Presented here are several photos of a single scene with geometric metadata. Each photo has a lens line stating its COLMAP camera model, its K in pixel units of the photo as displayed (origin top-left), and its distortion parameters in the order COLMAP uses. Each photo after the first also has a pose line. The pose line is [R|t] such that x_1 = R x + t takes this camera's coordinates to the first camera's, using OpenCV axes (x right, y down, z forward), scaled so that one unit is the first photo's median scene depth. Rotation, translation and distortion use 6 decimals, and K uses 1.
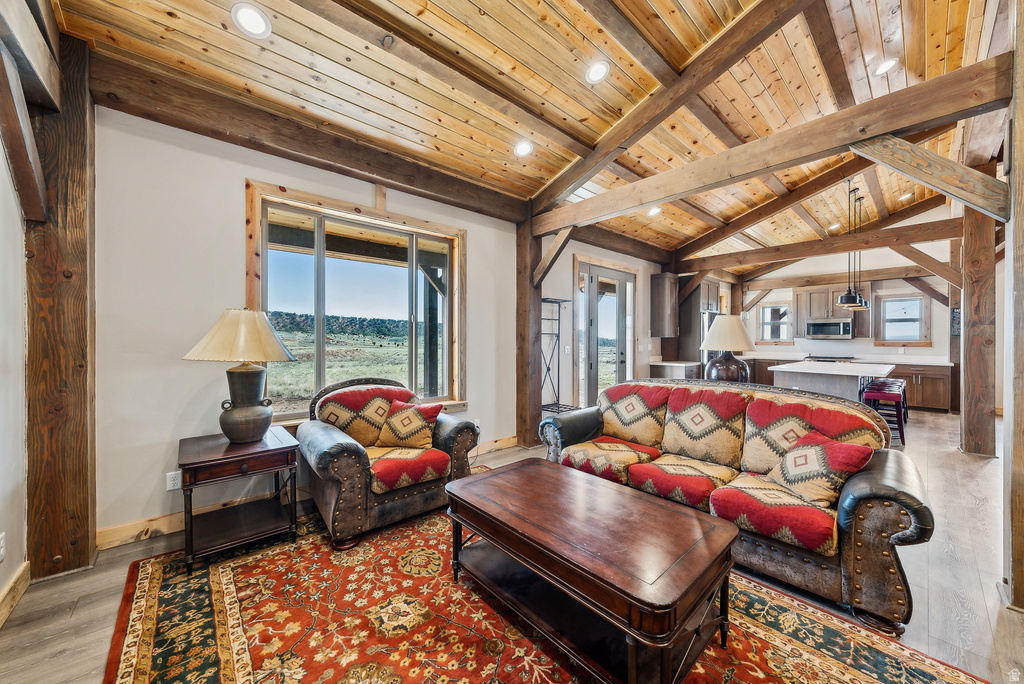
lens RADIAL K [[375.1, 0, 523.6], [0, 375.1, 338.7], [0, 0, 1]] dist [0.016958, 0.000016]
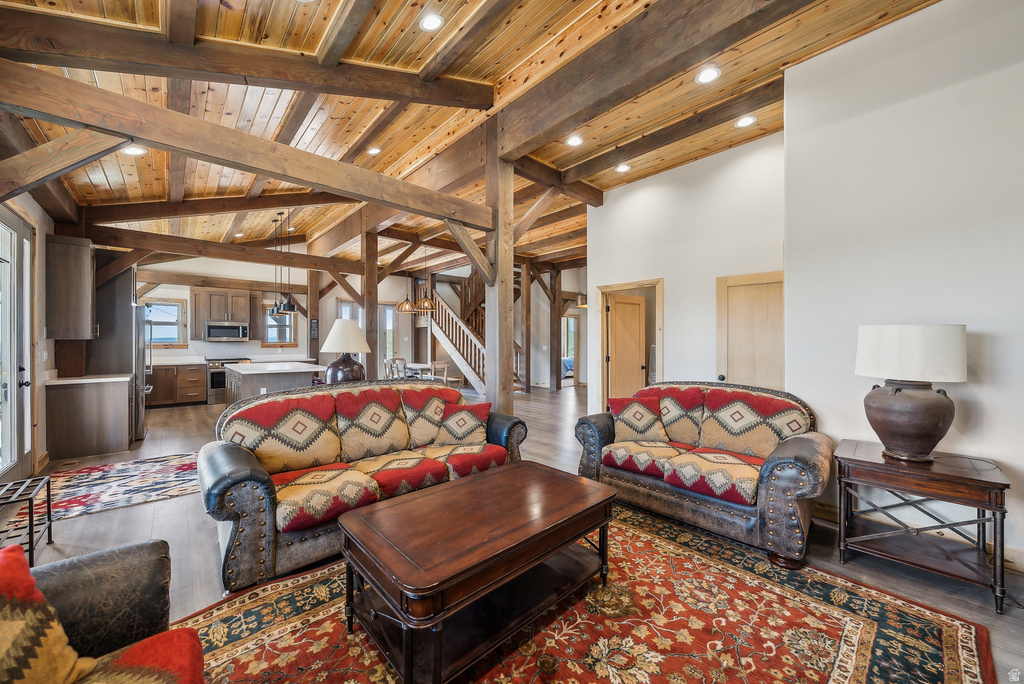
lens RADIAL K [[374.9, 0, 509.0], [0, 374.9, 341.0], [0, 0, 1]] dist [-0.000416, -0.000052]
pose [[0.012869, -0.000471, 0.999917, -0.344449], [0.000283, 1.000000, 0.000467, -0.000840], [-0.999917, 0.000277, 0.012869, 0.364849]]
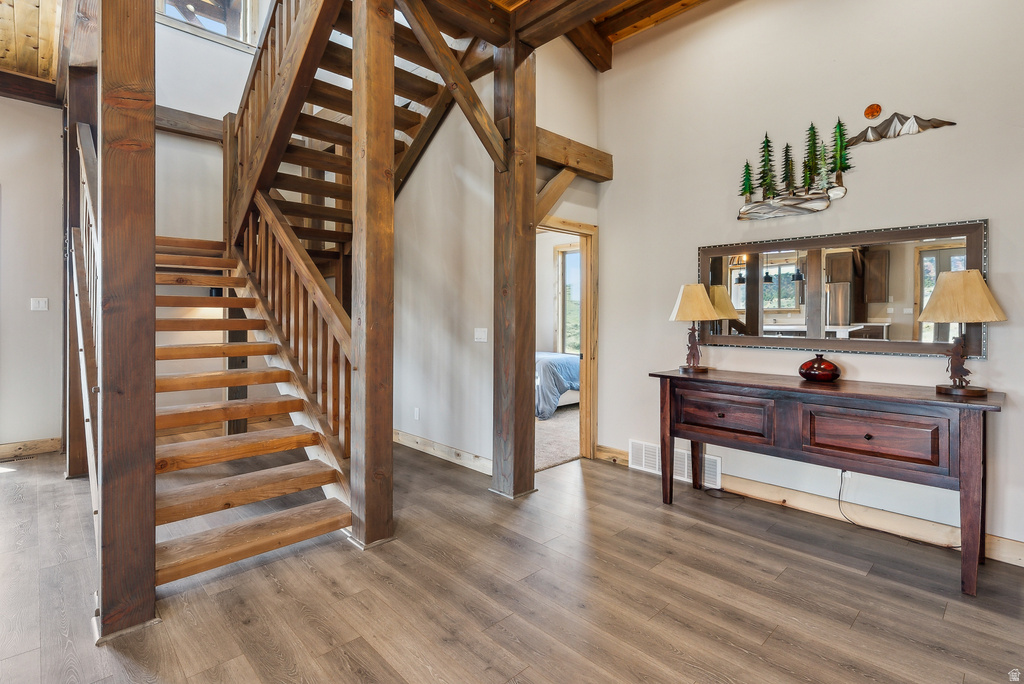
lens RADIAL K [[495.3, 0, 509.7], [0, 495.3, 317.2], [0, 0, 1]] dist [0.000215, -0.000153]
pose [[-0.017459, -0.005561, 0.999832, 1.024731], [-0.002991, 0.999980, 0.005509, 0.006664], [-0.999843, -0.002895, -0.017475, 0.146458]]
